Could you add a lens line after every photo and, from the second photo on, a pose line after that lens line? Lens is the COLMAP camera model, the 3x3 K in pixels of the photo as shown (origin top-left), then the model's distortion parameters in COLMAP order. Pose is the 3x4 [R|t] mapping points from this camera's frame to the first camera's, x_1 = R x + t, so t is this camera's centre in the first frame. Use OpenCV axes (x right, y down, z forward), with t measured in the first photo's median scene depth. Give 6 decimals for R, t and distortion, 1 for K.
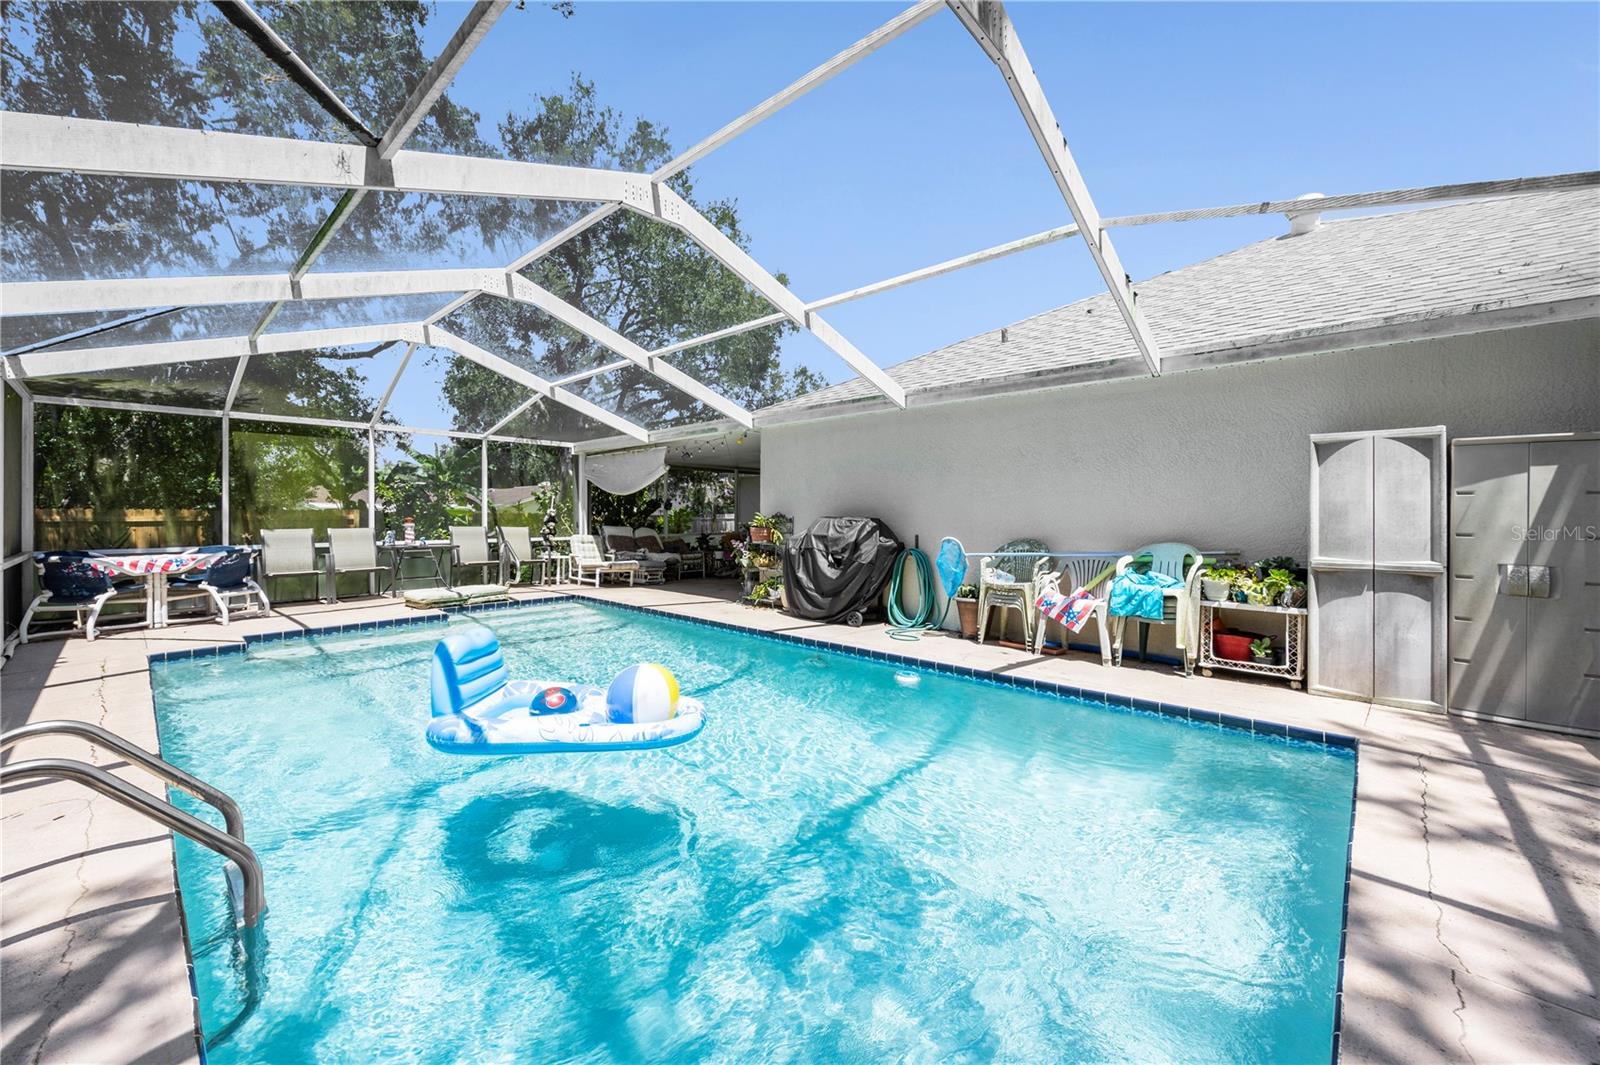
lens RADIAL K [[614.9, 0, 799.9], [0, 614.9, 520.0], [0, 0, 1]] dist [0.001445, 0.000258]
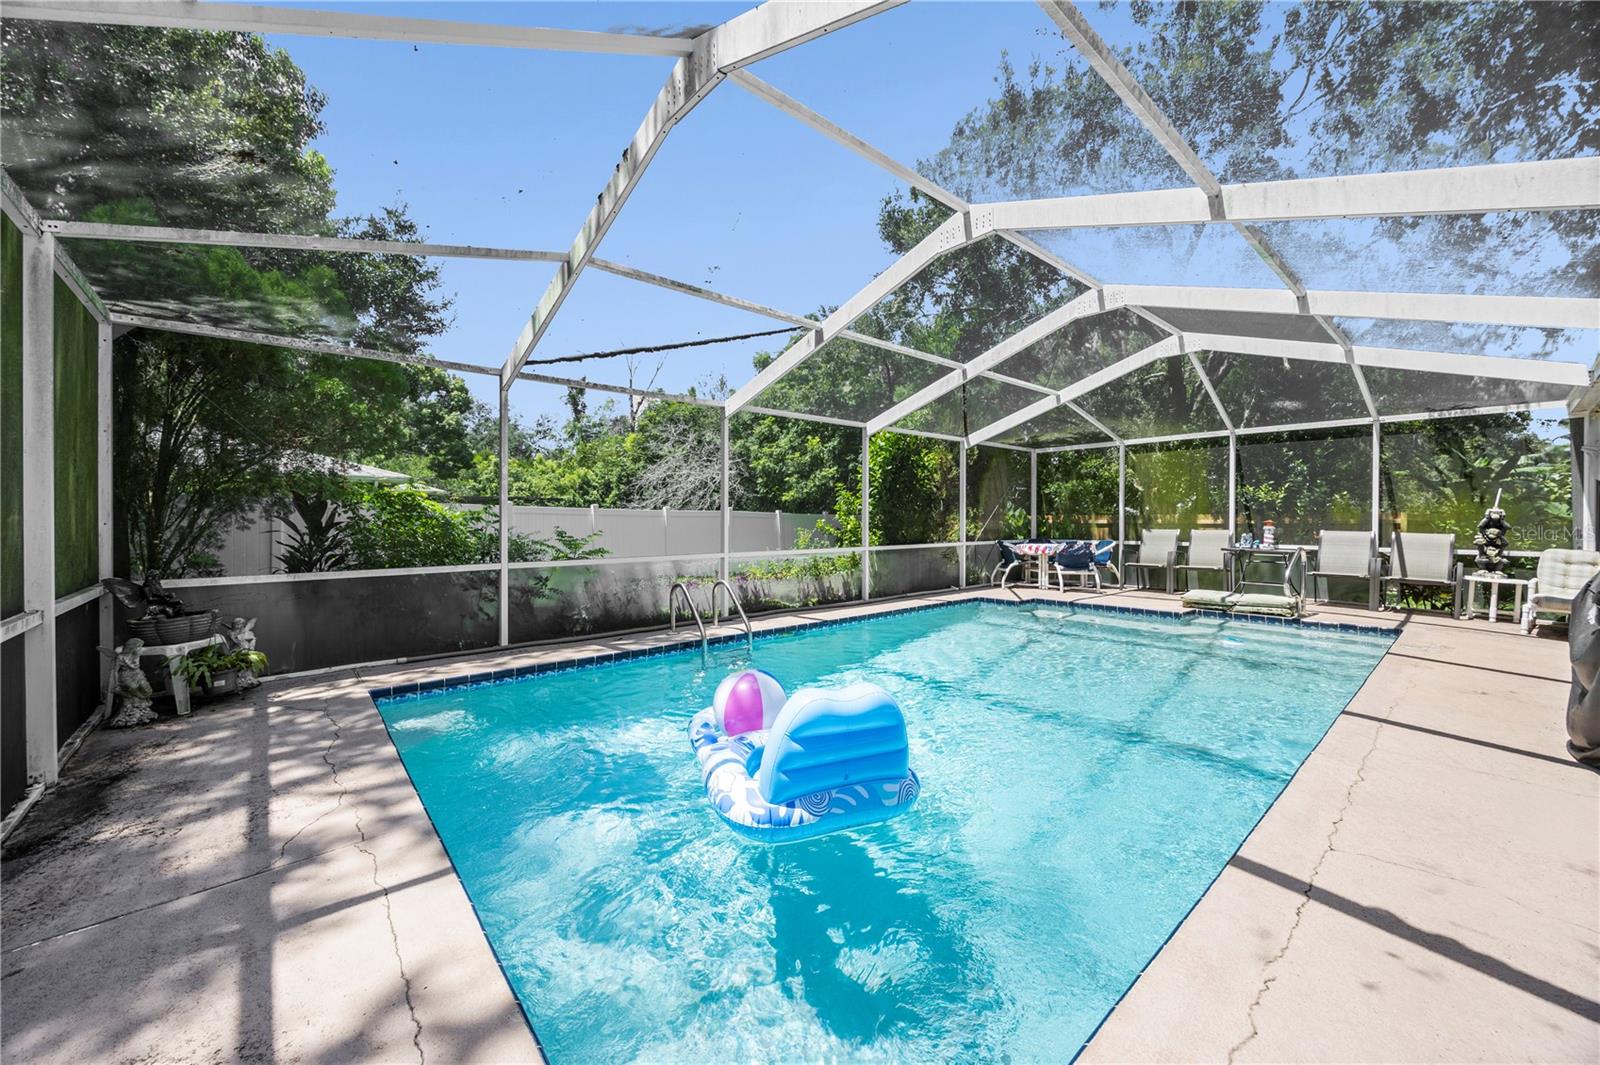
lens RADIAL K [[614.9, 0, 799.9], [0, 614.9, 520.0], [0, 0, 1]] dist [0.001445, 0.000258]
pose [[-0.120741, 0.000391, -0.992684, 0.647160], [-0.008348, 0.999964, 0.001409, 0.000110], [0.992649, 0.008457, -0.120733, 0.596601]]
